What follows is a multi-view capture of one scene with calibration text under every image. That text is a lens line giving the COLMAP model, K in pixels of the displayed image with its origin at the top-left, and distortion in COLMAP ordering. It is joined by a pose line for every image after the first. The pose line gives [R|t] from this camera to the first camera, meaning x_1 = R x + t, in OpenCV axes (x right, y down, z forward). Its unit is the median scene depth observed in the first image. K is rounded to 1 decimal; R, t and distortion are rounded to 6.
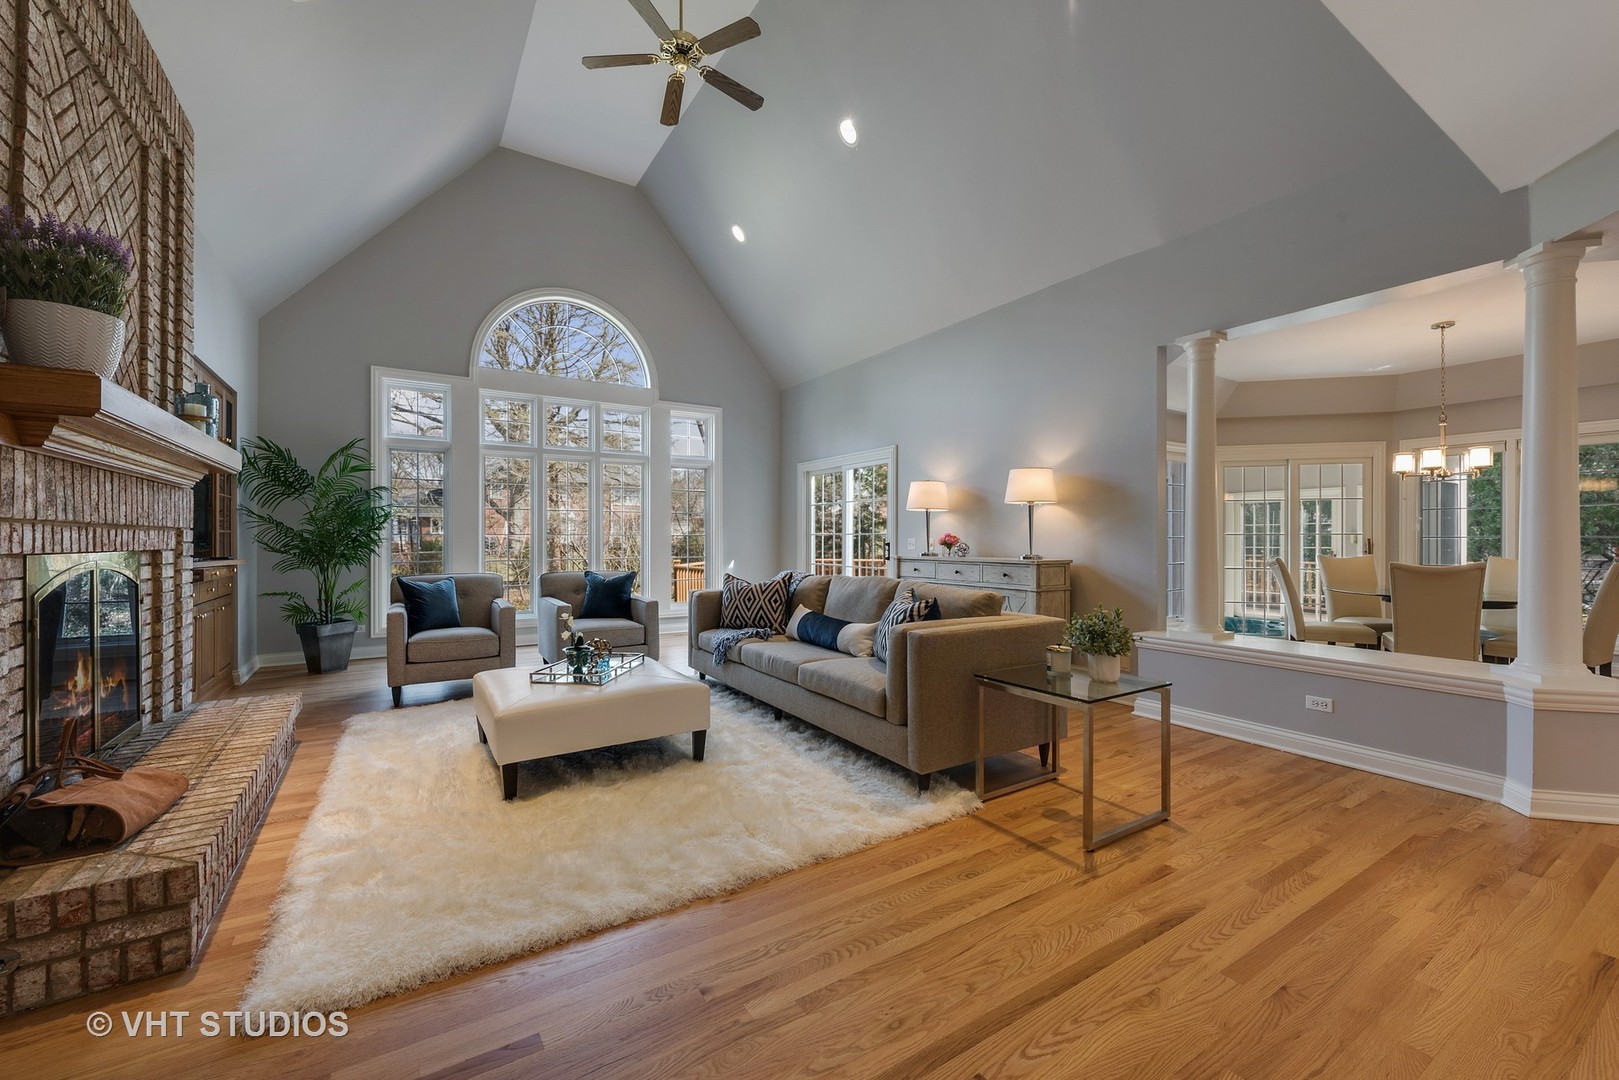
lens RADIAL K [[643.0, 0, 805.3], [0, 643.0, 540.5], [0, 0, 1]] dist [0.002646, -0.001741]
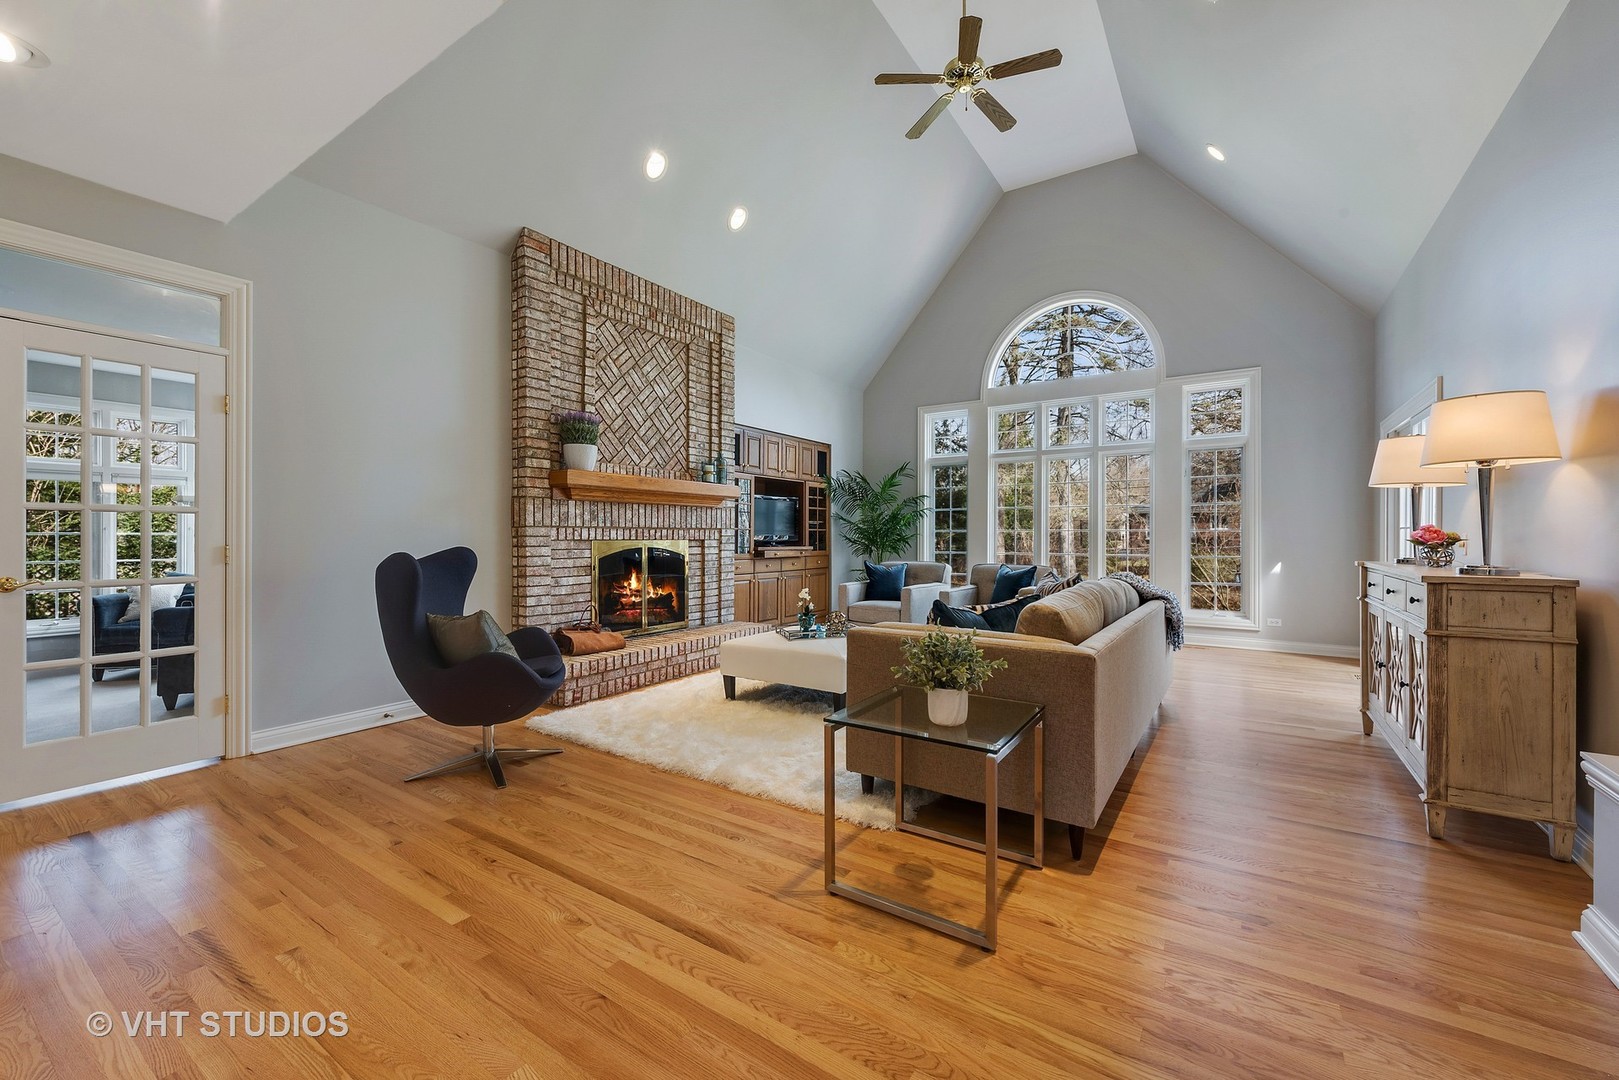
lens RADIAL K [[643.0, 0, 812.8], [0, 643.0, 535.2], [0, 0, 1]] dist [0.002646, -0.001741]
pose [[0.411730, 0.001091, -0.911305, 1.025032], [-0.002855, 0.999996, -0.000093, -0.000250], [0.911301, 0.002640, 0.411732, 0.517661]]
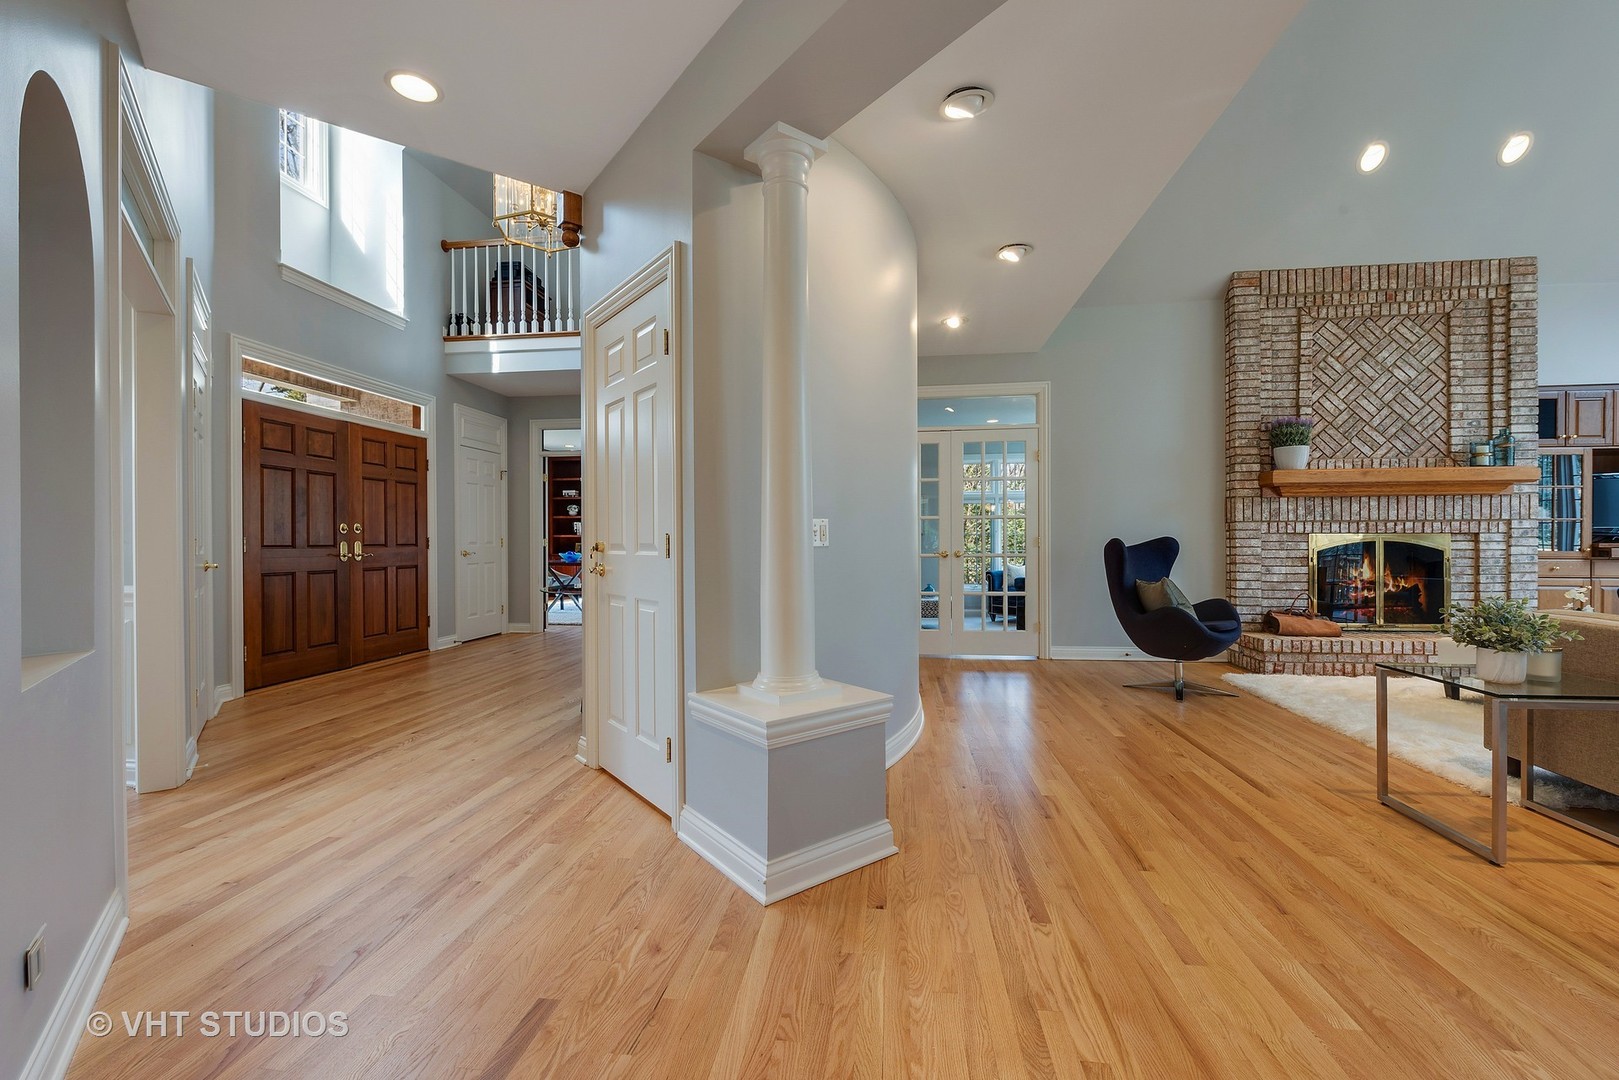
lens RADIAL K [[667.6, 0, 801.8], [0, 667.6, 544.3], [0, 0, 1]] dist [-0.003749, -0.001145]
pose [[-0.644718, 0.007633, -0.764383, 1.618054], [0.002932, 0.999967, 0.007513, 0.028316], [0.764415, 0.002603, -0.644719, 0.814884]]
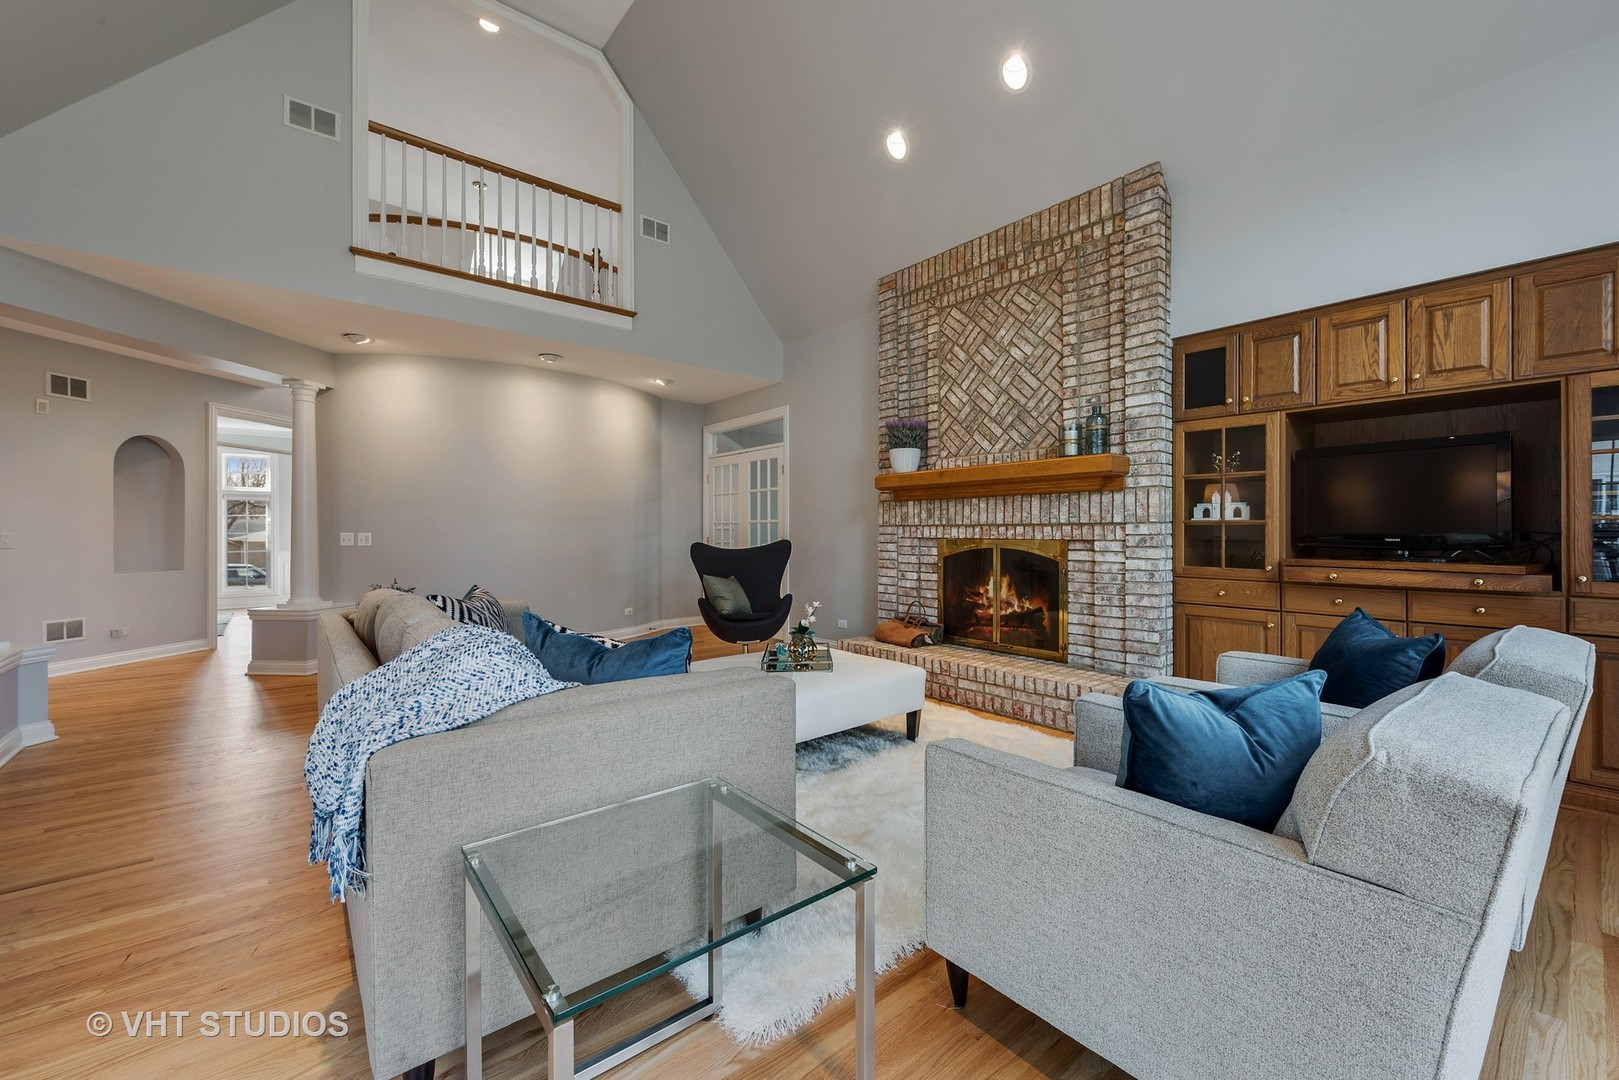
lens RADIAL K [[643.0, 0, 812.2], [0, 643.0, 535.9], [0, 0, 1]] dist [0.002646, -0.001741]
pose [[-0.991983, -0.002838, -0.126339, -0.271671], [-0.003428, 0.999984, 0.004452, 0.001495], [0.126324, 0.004849, -0.991977, 2.403684]]
